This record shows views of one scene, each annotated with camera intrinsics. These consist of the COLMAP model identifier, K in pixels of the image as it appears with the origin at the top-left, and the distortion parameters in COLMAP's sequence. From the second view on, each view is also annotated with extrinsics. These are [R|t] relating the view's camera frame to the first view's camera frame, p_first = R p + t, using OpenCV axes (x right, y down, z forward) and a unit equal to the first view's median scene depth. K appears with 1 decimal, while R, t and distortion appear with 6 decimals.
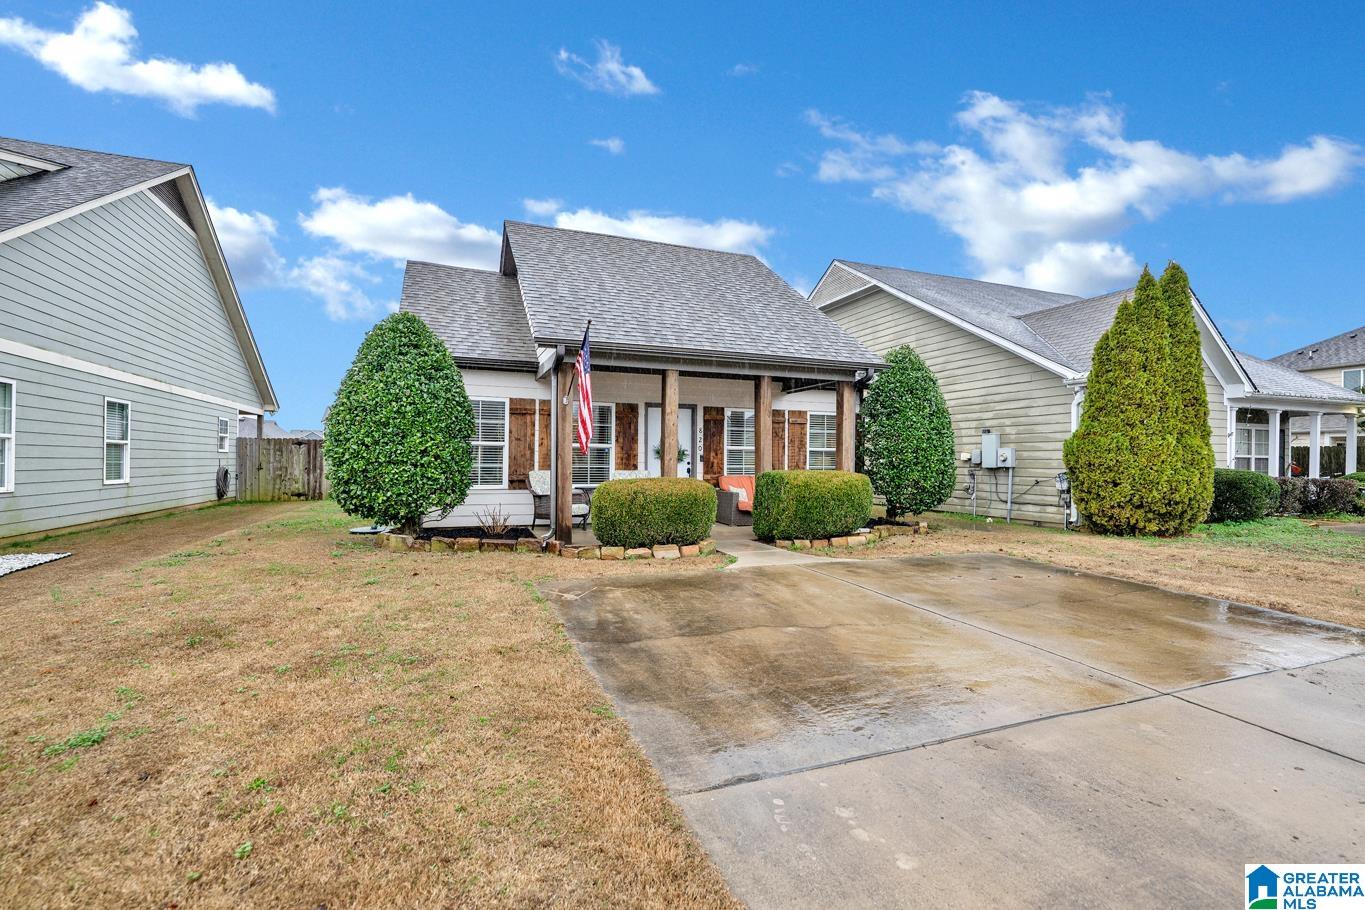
lens RADIAL K [[608.3, 0, 683.8], [0, 608.3, 455.2], [0, 0, 1]] dist [-0.001013, 0.000014]
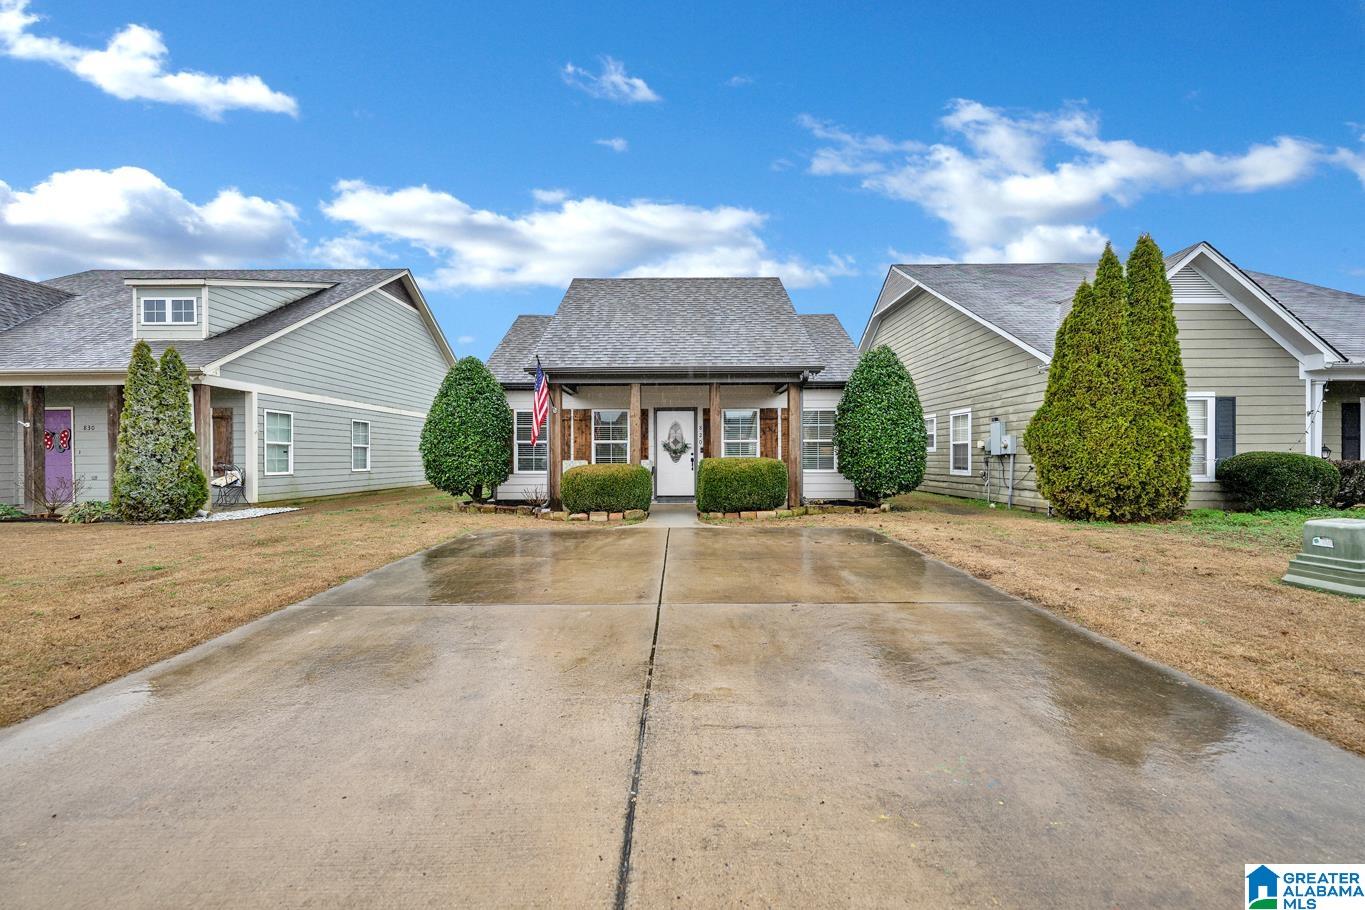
lens RADIAL K [[537.2, 0, 679.8], [0, 537.2, 458.2], [0, 0, 1]] dist [0.000873, 0.000027]
pose [[0.932254, -0.011408, -0.361625, 0.406943], [0.015475, 0.999845, 0.008354, 0.012673], [0.361474, -0.013384, 0.932286, -0.050191]]
